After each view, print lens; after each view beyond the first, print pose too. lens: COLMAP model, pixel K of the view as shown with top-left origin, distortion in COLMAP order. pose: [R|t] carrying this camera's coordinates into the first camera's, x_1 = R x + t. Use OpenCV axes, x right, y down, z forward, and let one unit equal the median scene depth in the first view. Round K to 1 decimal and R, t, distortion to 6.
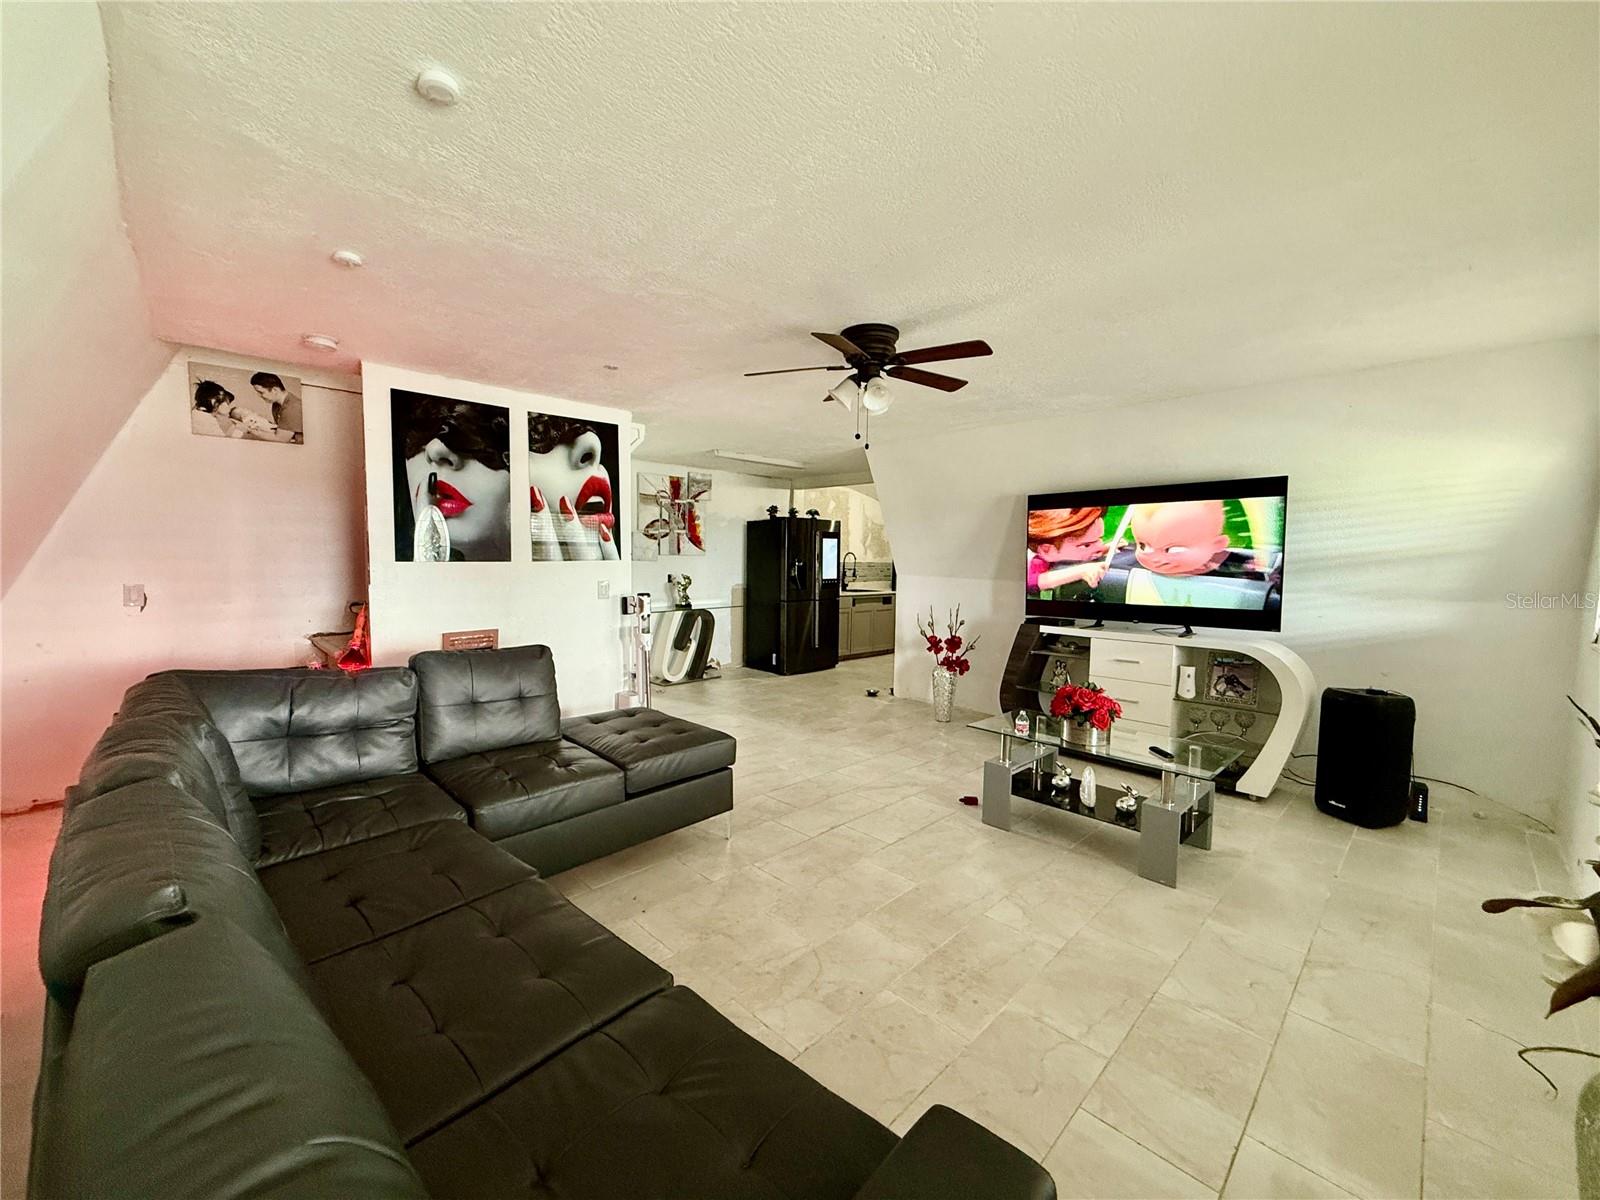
lens RADIAL K [[636.2, 0, 807.1], [0, 636.2, 599.7], [0, 0, 1]] dist [-0.002085, -0.000078]
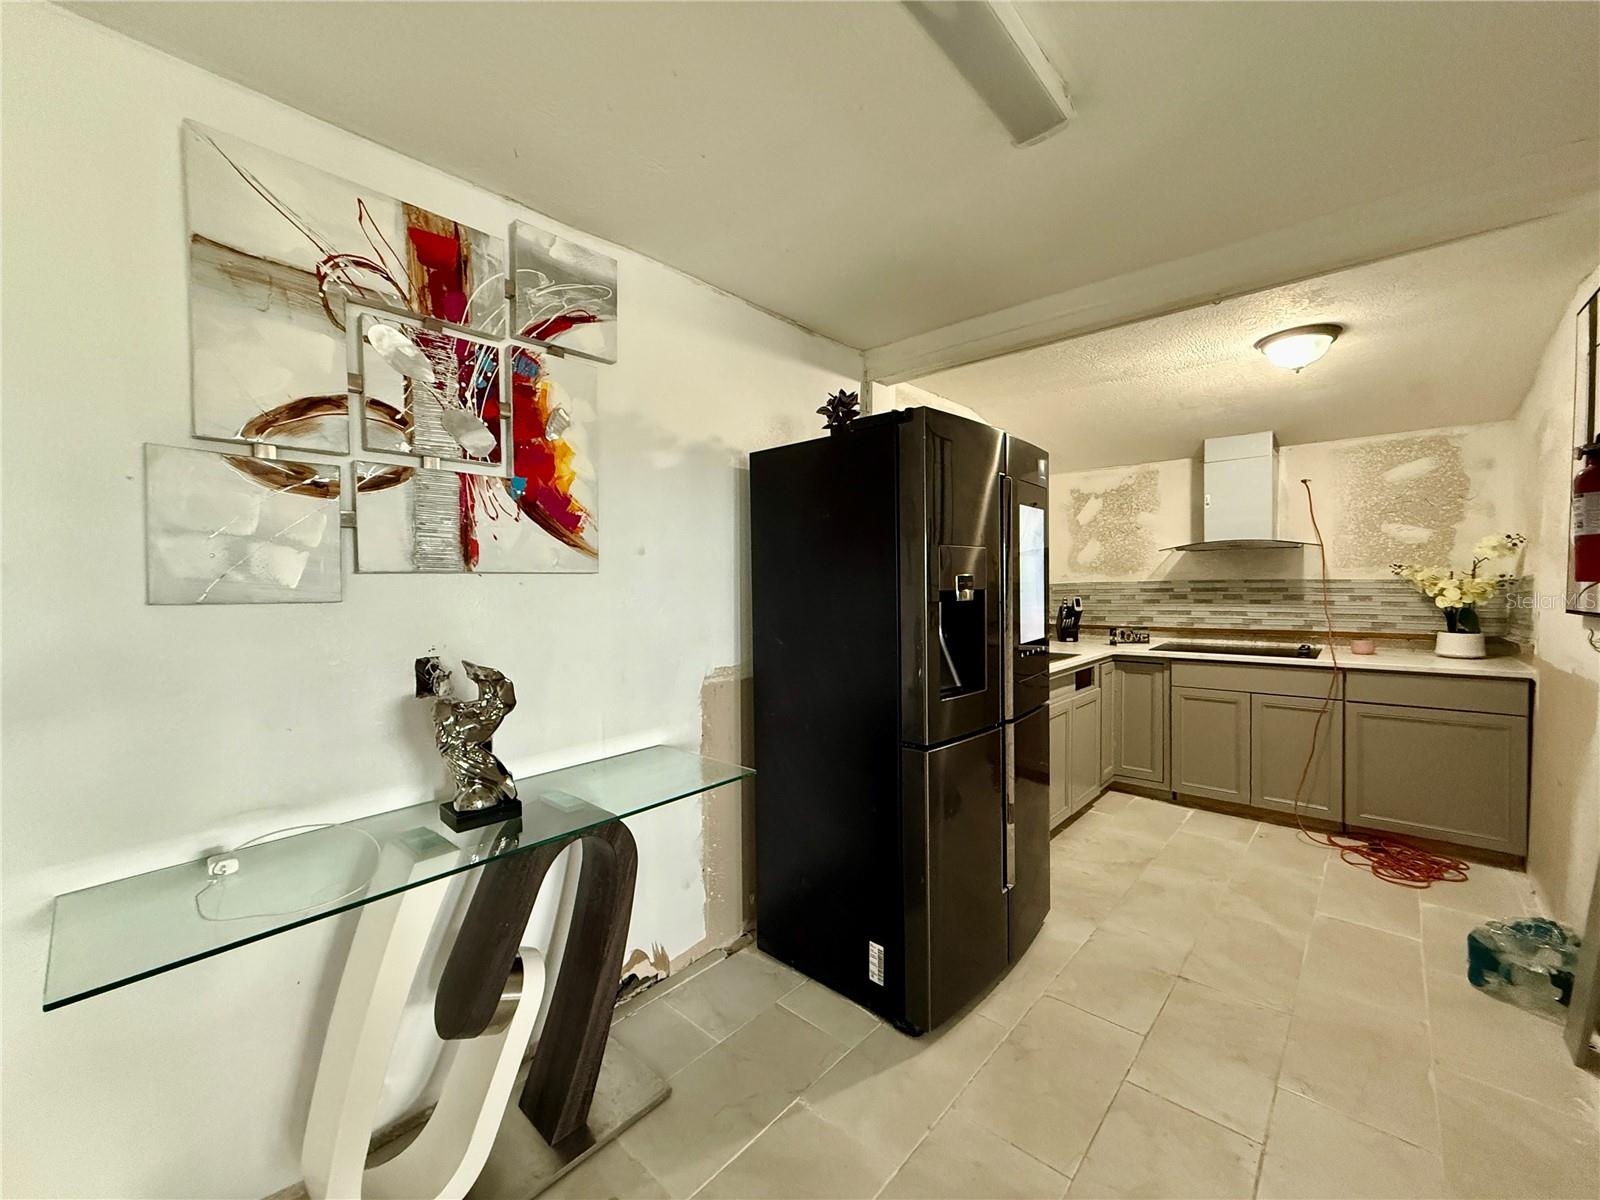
lens RADIAL K [[636.2, 0, 793.9], [0, 636.2, 596.9], [0, 0, 1]] dist [-0.002085, -0.000078]
pose [[0.998228, -0.031804, 0.050293, -0.098165], [0.034327, 0.998152, -0.050136, -0.046117], [-0.048606, 0.051774, 0.997475, 0.770523]]
